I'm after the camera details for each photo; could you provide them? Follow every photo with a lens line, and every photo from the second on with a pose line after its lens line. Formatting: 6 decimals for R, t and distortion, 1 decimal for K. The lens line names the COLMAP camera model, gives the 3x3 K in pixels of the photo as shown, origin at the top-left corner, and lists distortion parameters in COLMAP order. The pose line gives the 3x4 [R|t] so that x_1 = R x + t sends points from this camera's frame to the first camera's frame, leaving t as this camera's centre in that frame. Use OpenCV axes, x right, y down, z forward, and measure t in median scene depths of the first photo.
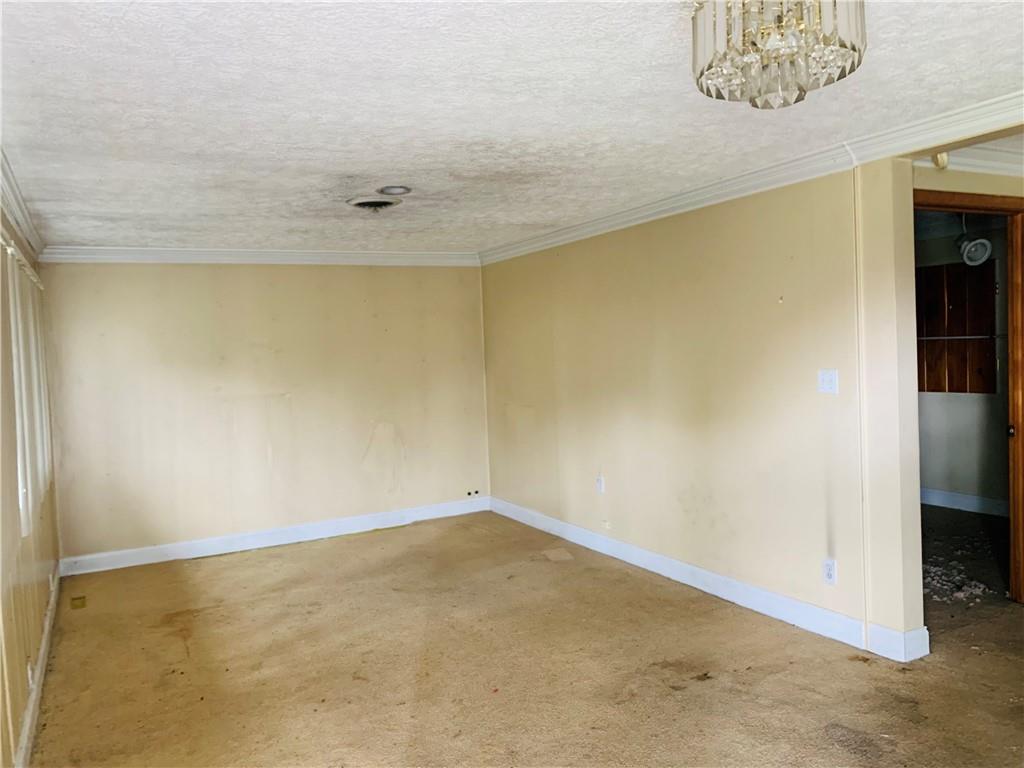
lens RADIAL K [[770.1, 0, 512.0], [0, 770.1, 384.0], [0, 0, 1]] dist [0.031785, -0.008276]
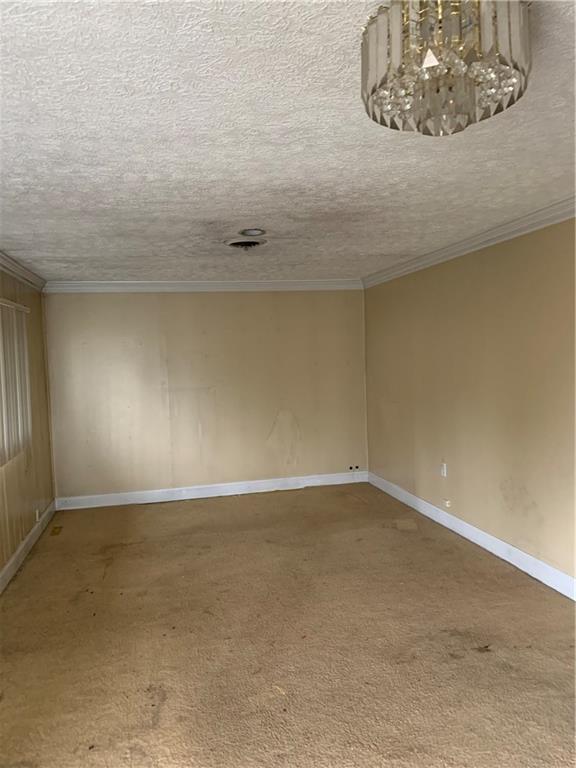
lens RADIAL K [[577.6, 0, 288.0], [0, 577.6, 384.0], [0, 0, 1]] dist [0.031785, -0.008276]
pose [[0.968804, 0.020324, -0.246993, 0.138034], [-0.017844, 0.999765, 0.012275, -0.012540], [0.247184, -0.007485, 0.968940, 0.083186]]
